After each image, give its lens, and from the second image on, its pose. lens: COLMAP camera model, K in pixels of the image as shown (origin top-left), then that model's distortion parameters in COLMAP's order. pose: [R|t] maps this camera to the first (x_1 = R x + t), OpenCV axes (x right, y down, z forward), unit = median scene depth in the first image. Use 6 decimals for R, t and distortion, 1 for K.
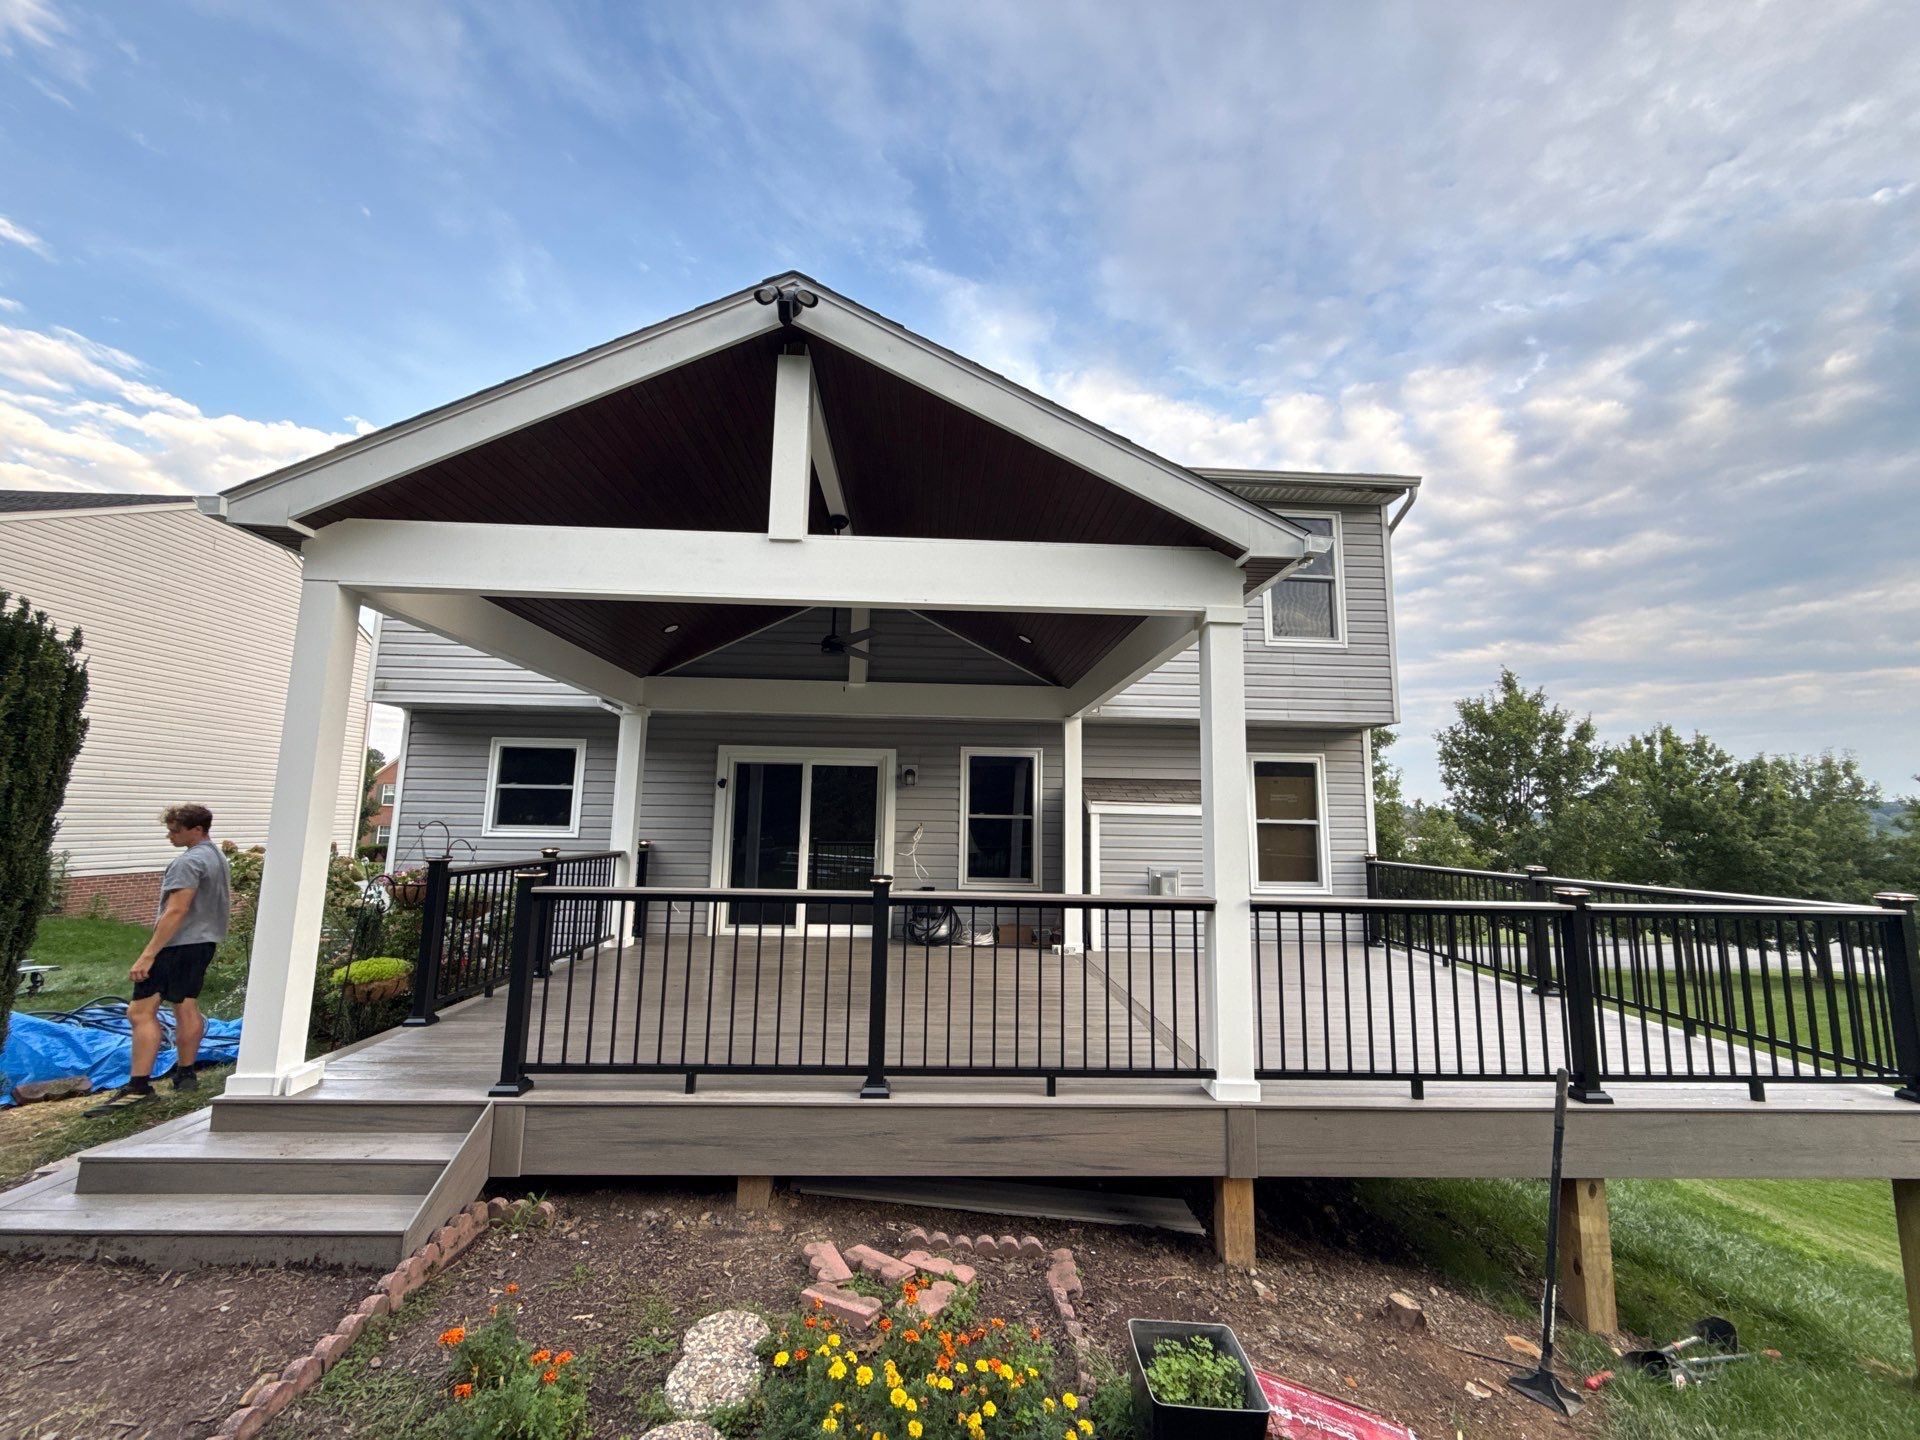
lens RADIAL K [[770.1, 0, 950.4], [0, 770.1, 717.4], [0, 0, 1]] dist [0.001087, 0.002600]
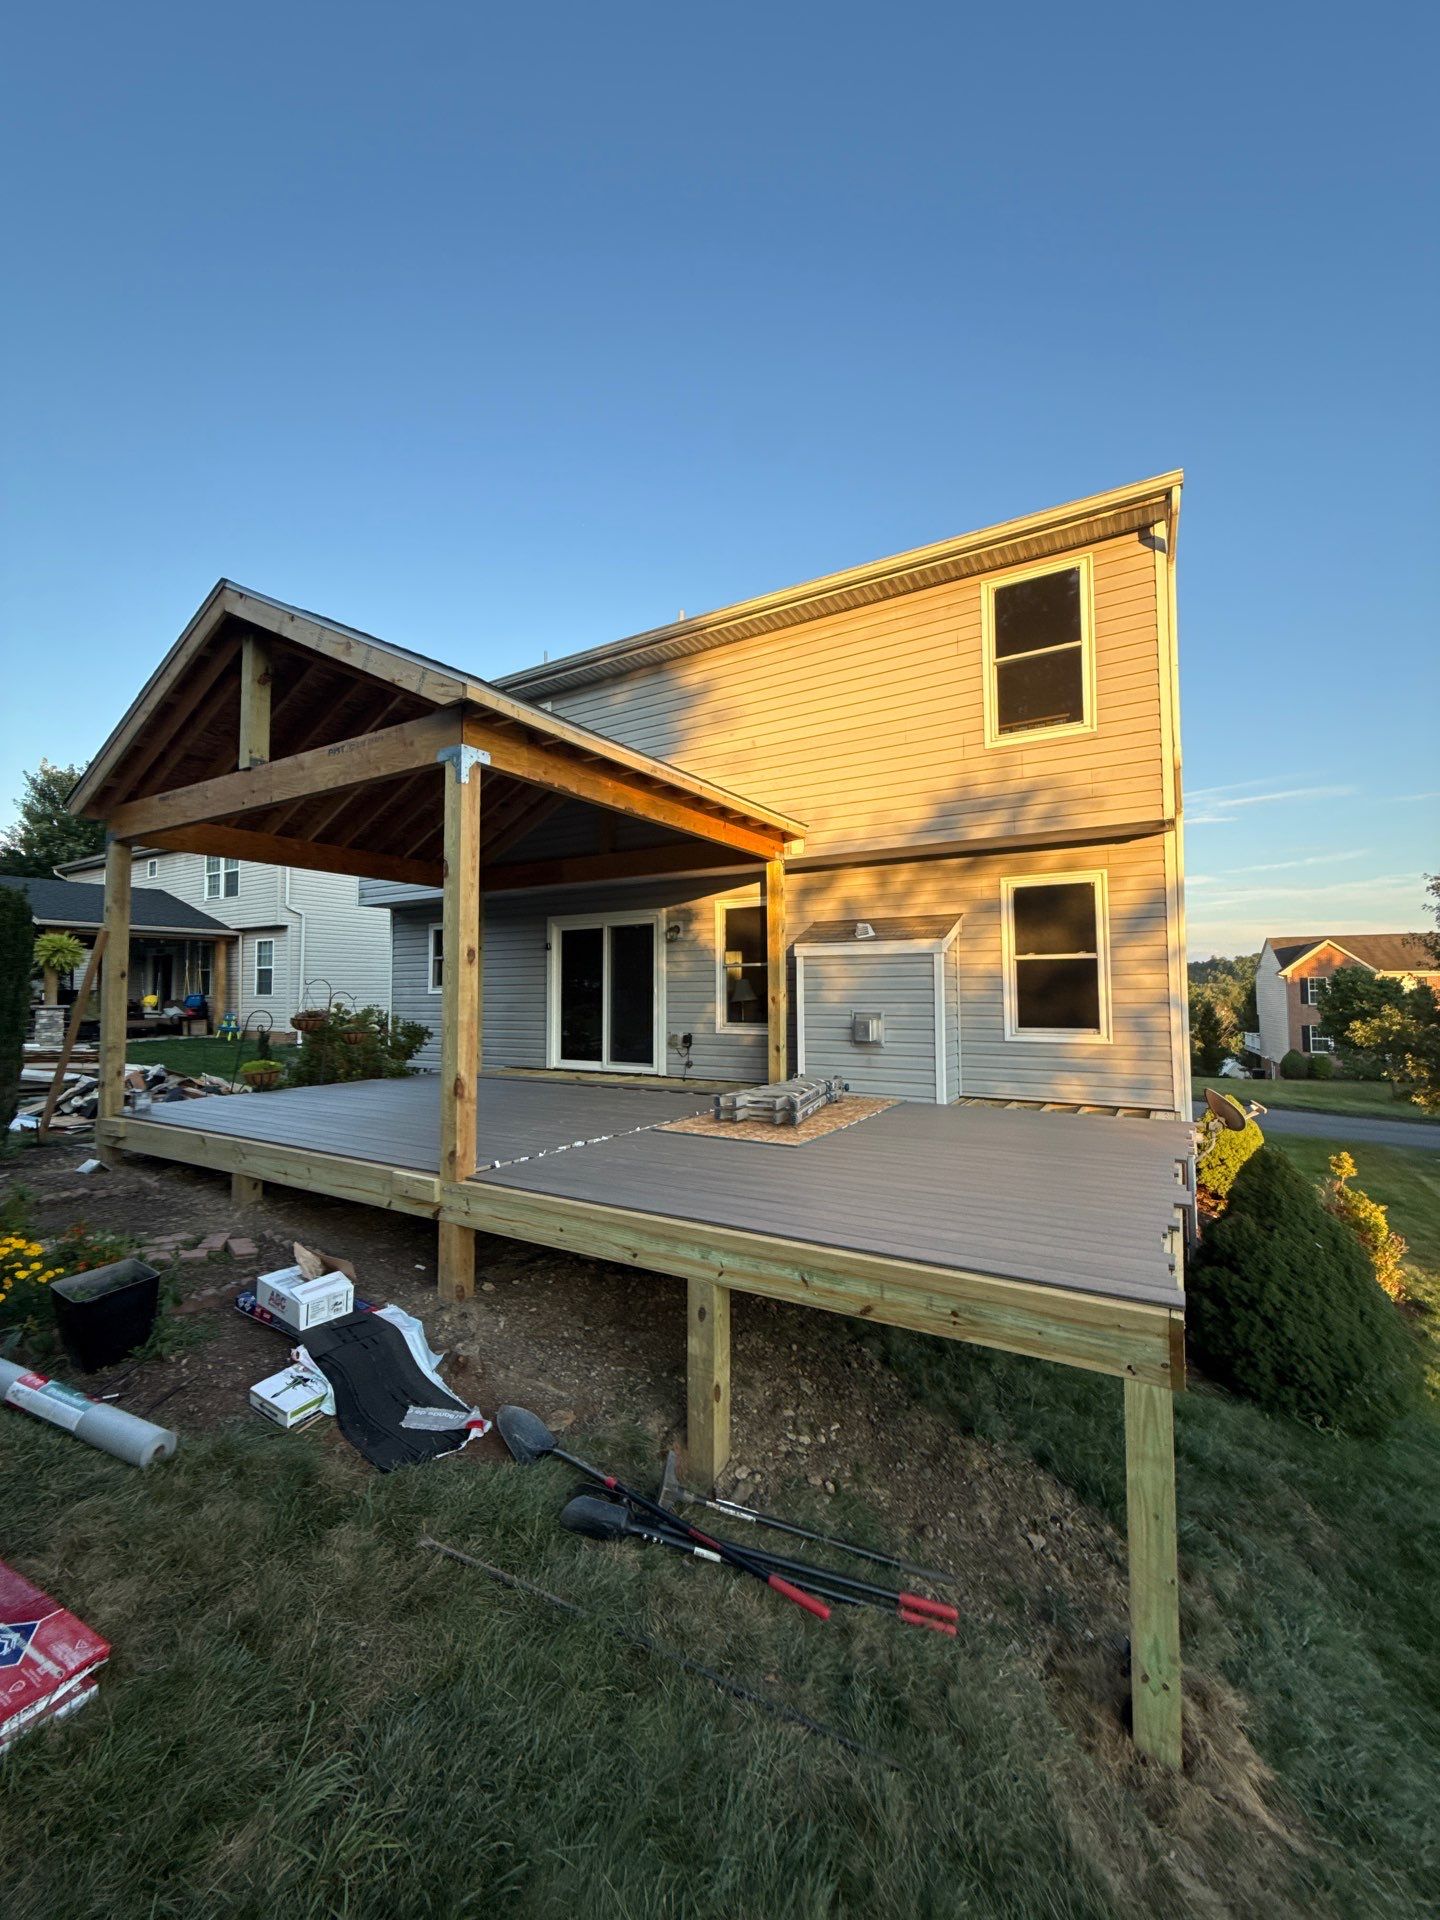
lens RADIAL K [[763.9, 0, 706.7], [0, 763.9, 951.3], [0, 0, 1]] dist [0.001053, -0.000065]
pose [[0.829686, -0.051748, -0.555827, 0.594872], [0.094083, 0.994413, 0.047857, 0.057003], [0.550245, -0.092000, 0.829920, 0.117429]]
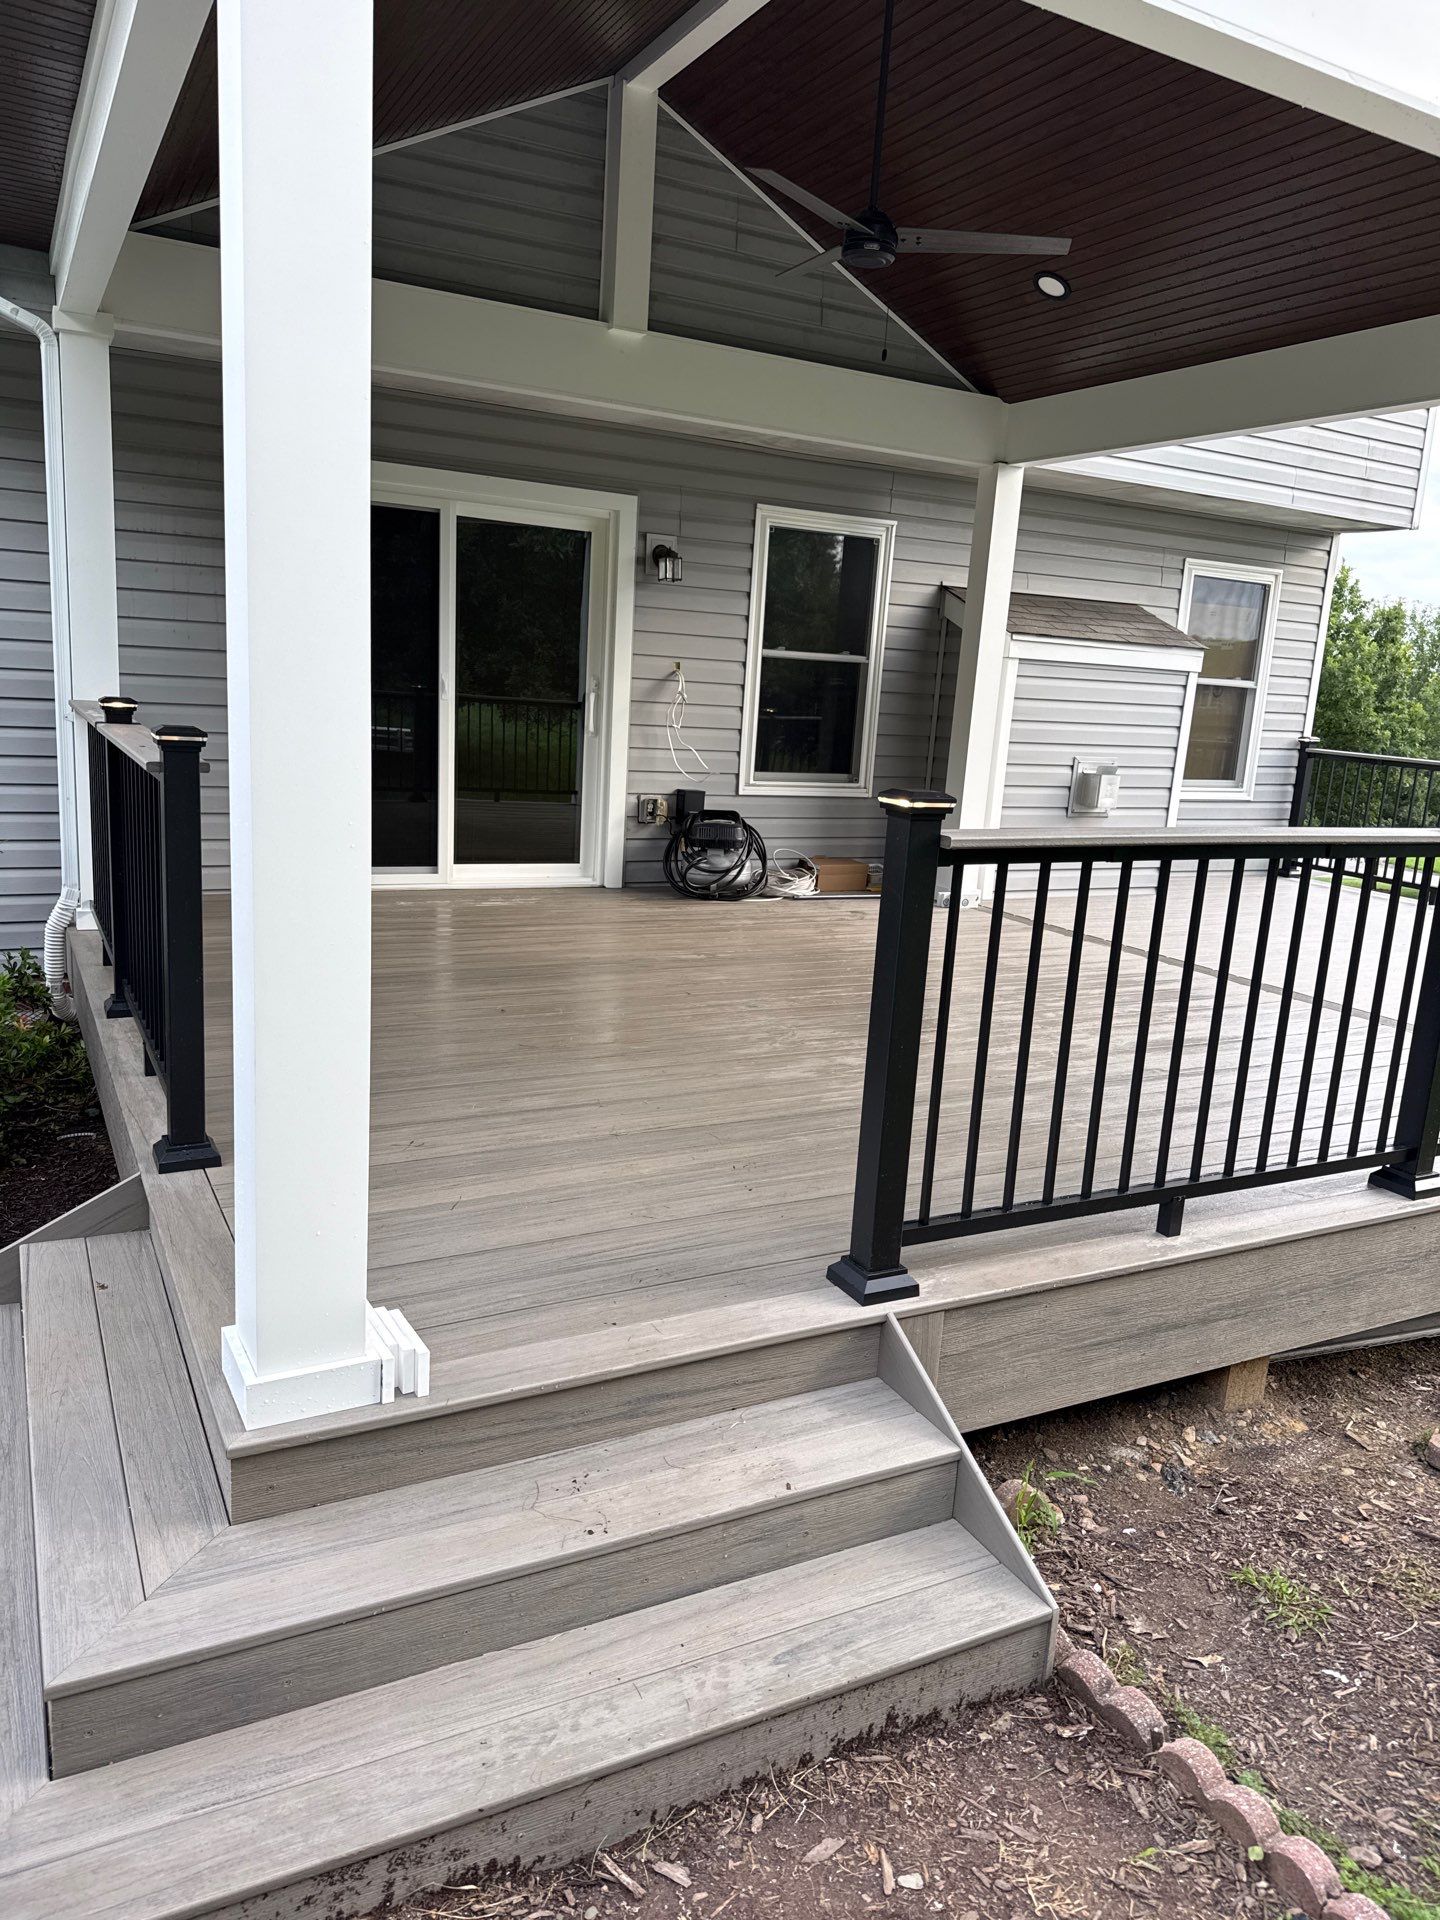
lens RADIAL K [[1349.8, 0, 719.6], [0, 1349.8, 976.1], [0, 0, 1]] dist [0.076926, -0.080318]
pose [[0.901998, -0.056636, 0.428009, -0.401042], [-0.101678, 0.935608, 0.338082, 0.028952], [-0.419596, -0.348468, 0.838158, 0.187710]]
